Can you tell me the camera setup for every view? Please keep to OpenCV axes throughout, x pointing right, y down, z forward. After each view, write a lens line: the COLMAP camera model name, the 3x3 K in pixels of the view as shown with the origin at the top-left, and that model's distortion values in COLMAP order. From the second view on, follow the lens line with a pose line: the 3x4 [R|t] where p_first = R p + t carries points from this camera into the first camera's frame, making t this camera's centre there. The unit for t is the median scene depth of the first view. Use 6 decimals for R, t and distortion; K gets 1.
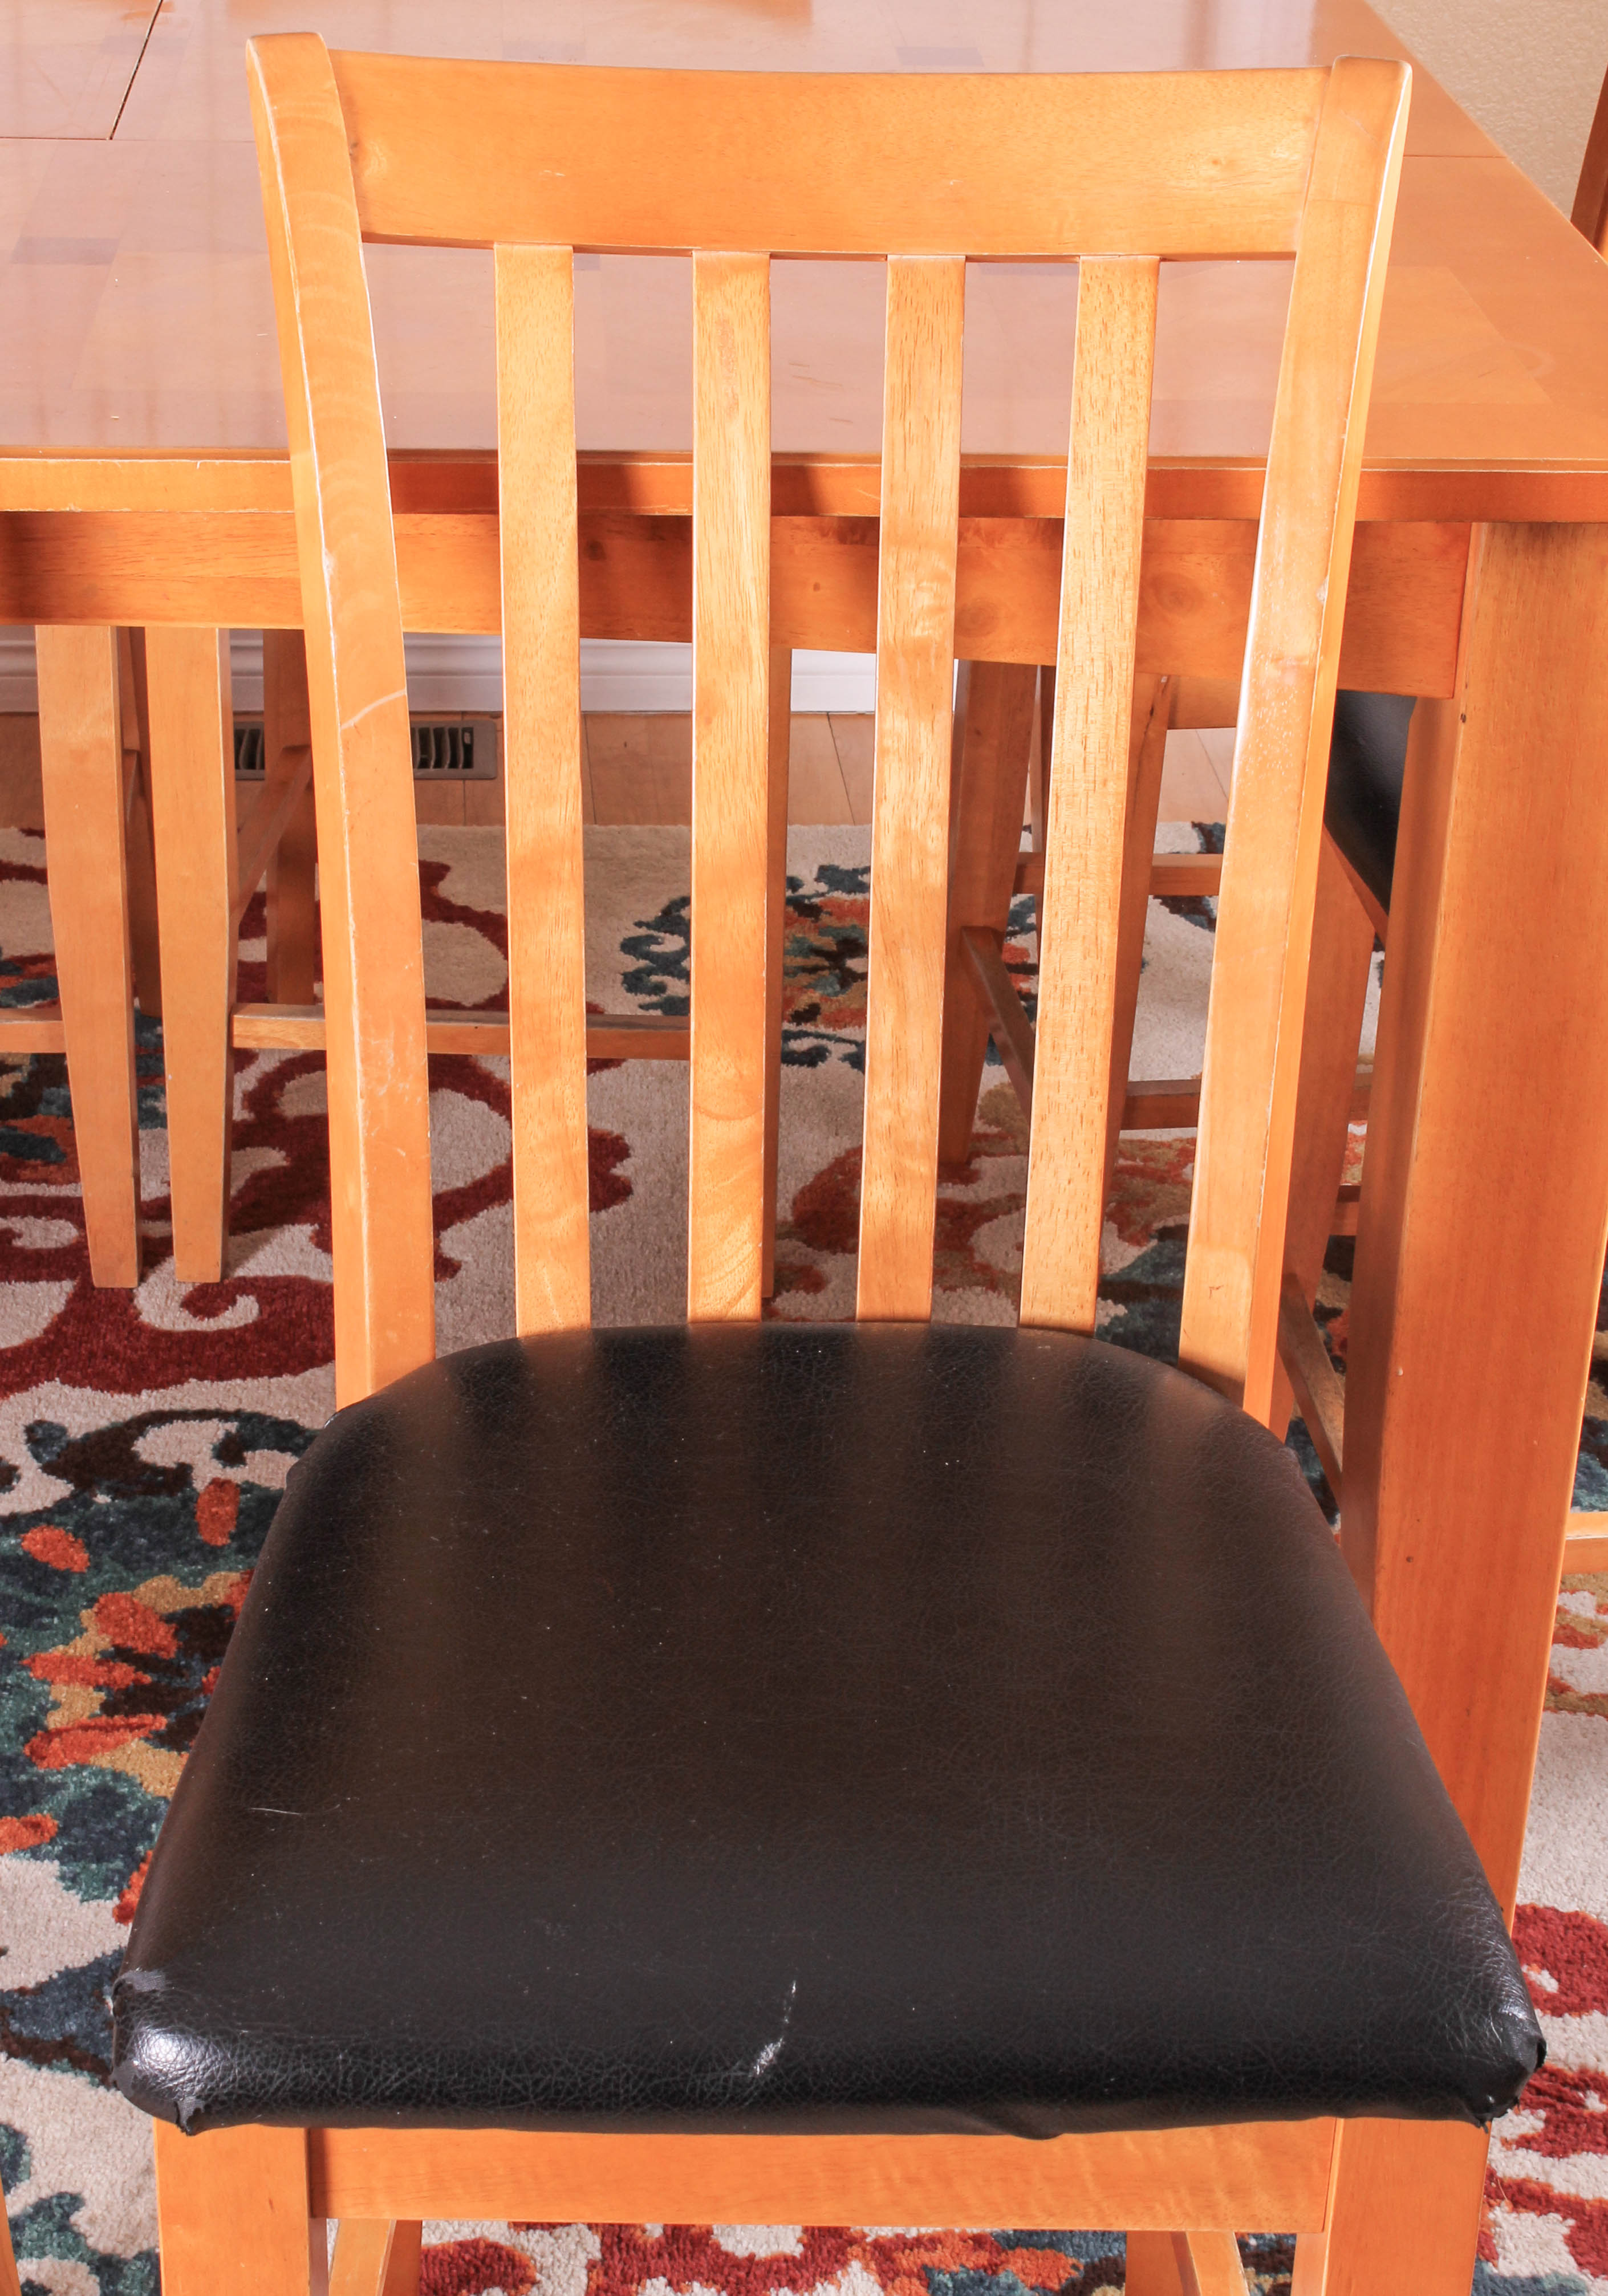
lens RADIAL K [[3997.9, 0, 736.3], [0, 3997.9, 1085.7], [0, 0, 1]] dist [-0.012271, 0.000000]
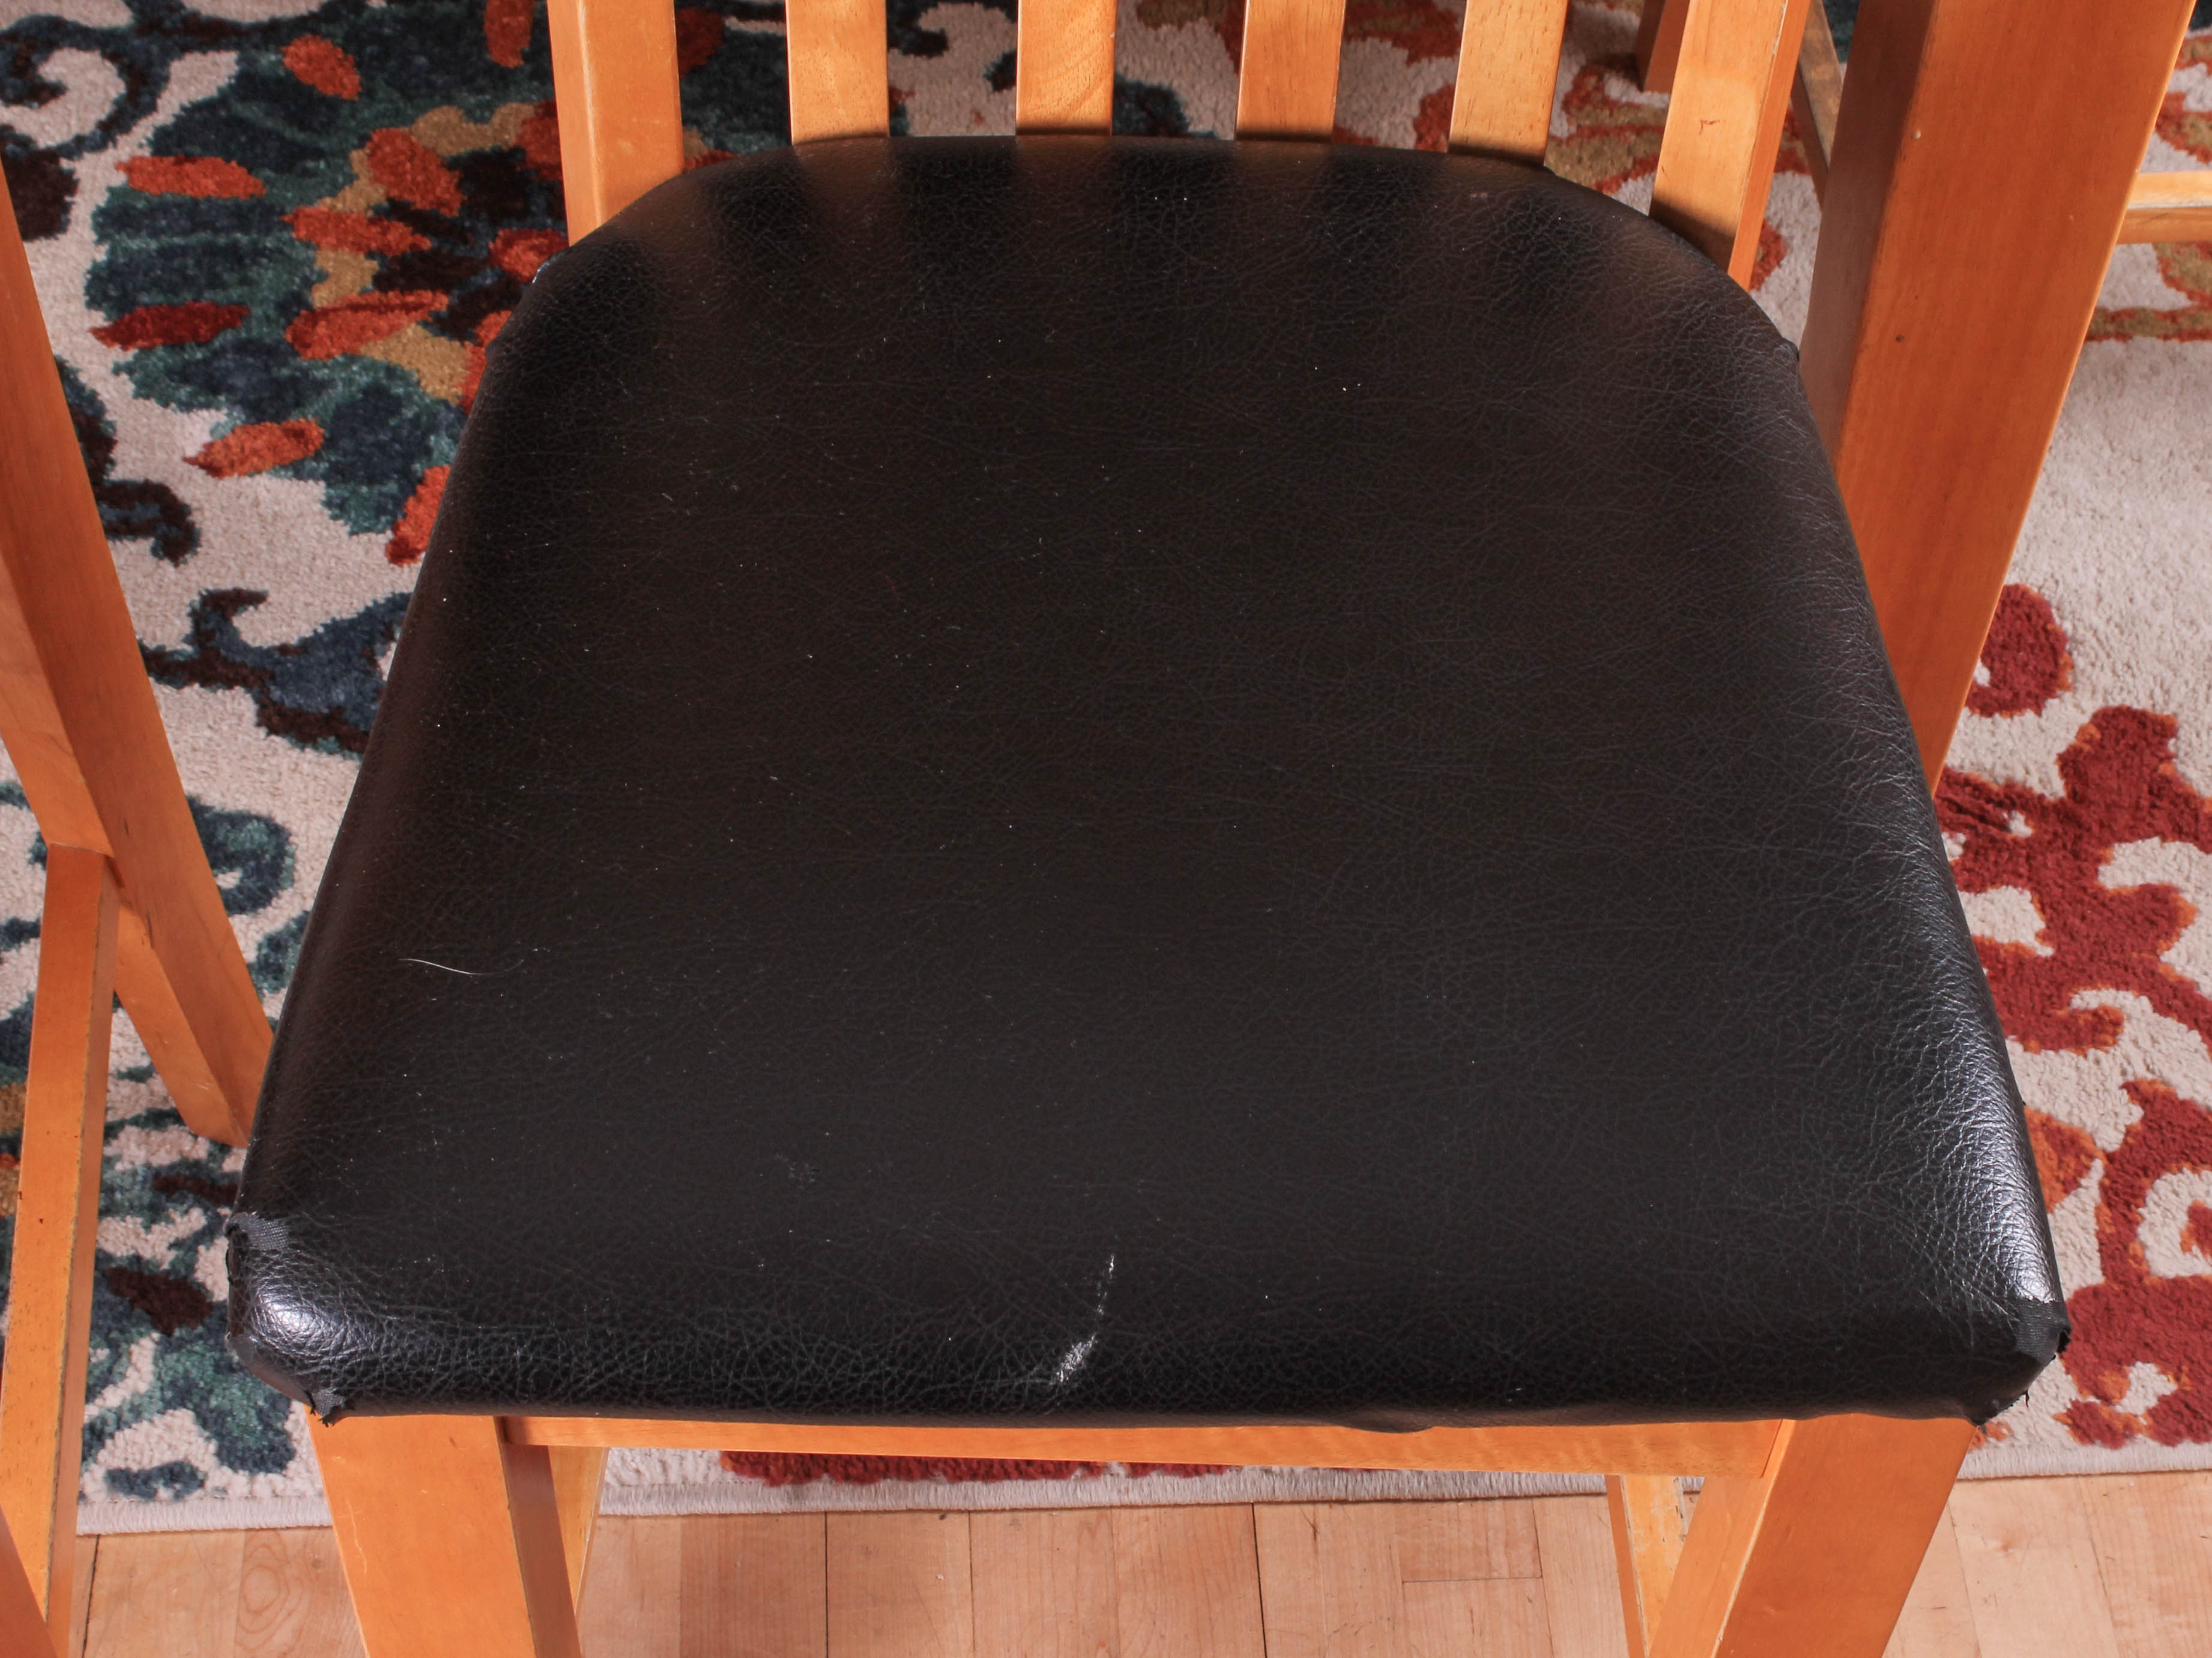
lens RADIAL K [[3713.4, 0, 1238.9], [0, 3713.4, 869.5], [0, 0, 1]] dist [-0.040123, 0.000000]
pose [[0.999107, 0.024467, 0.034453, 0.009393], [-0.036650, 0.907565, 0.418309, -0.108118], [-0.021033, -0.419198, 0.907651, 0.292247]]
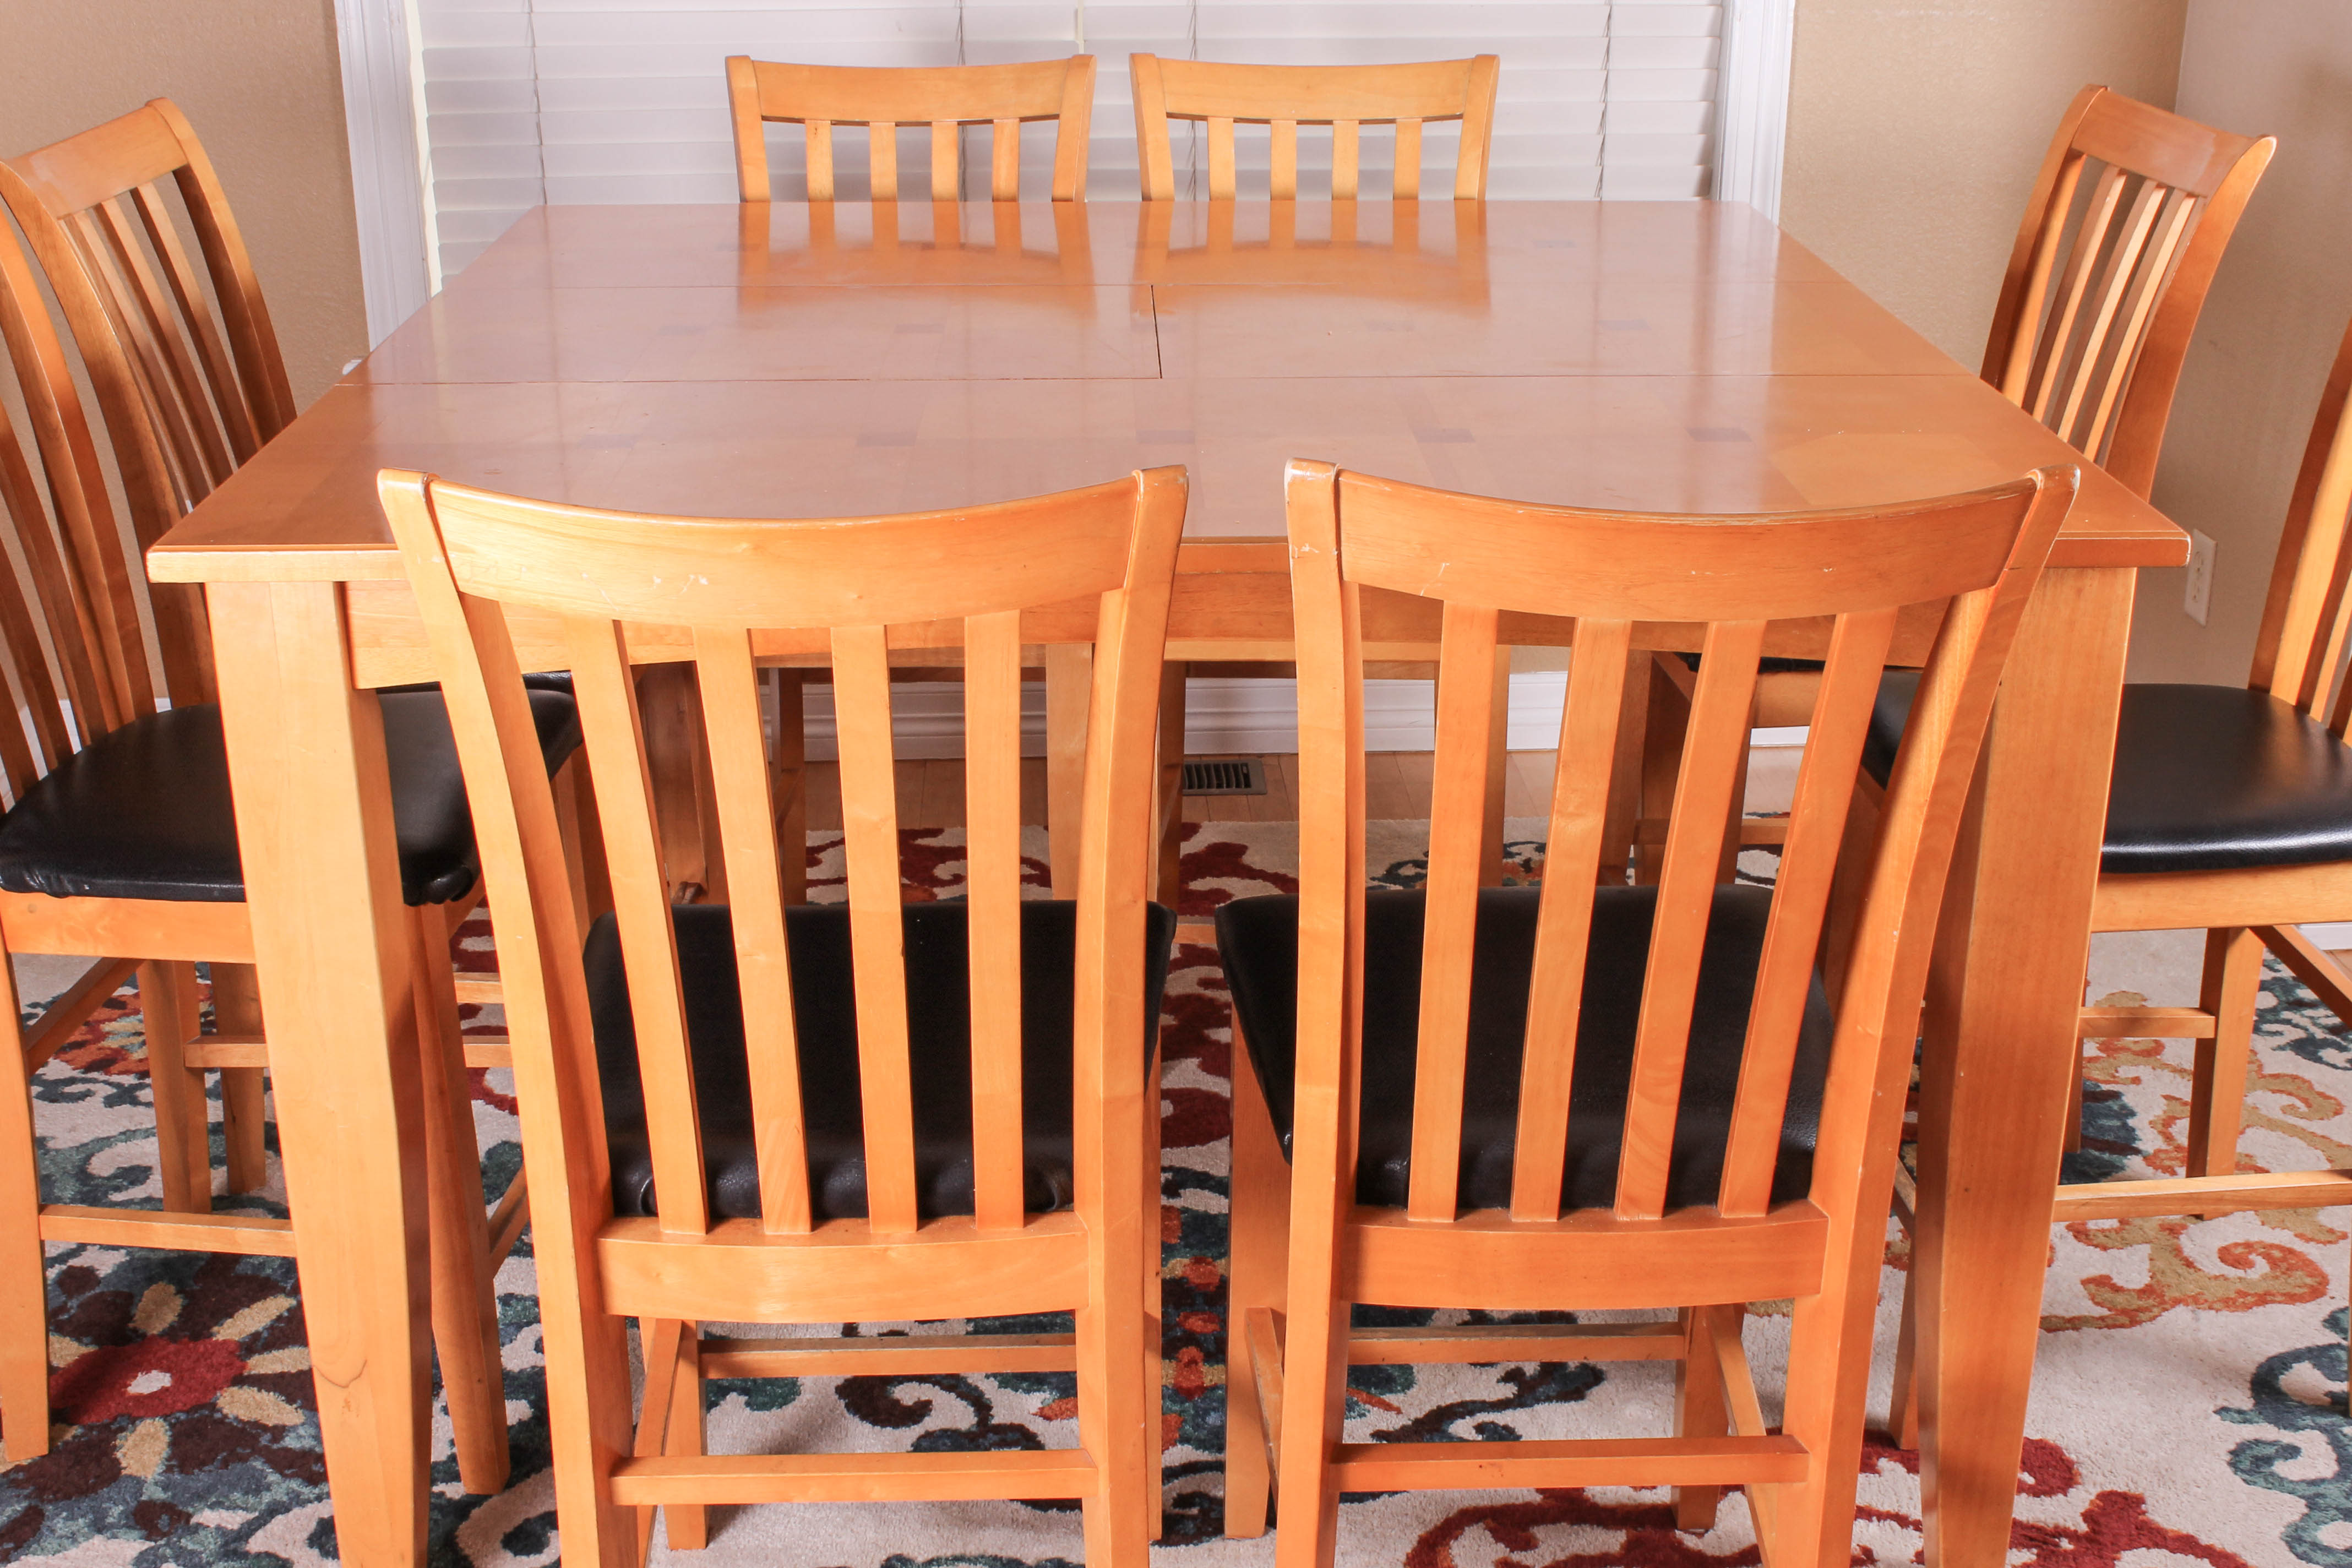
lens RADIAL K [[2783.1, 0, 1173.7], [0, 2783.1, 814.5], [0, 0, 1]] dist [-0.072780, 0.000000]
pose [[0.999362, -0.016782, -0.031527, -0.140380], [0.013833, 0.995706, -0.091533, 0.070100], [0.032928, 0.091038, 0.995303, -0.204779]]
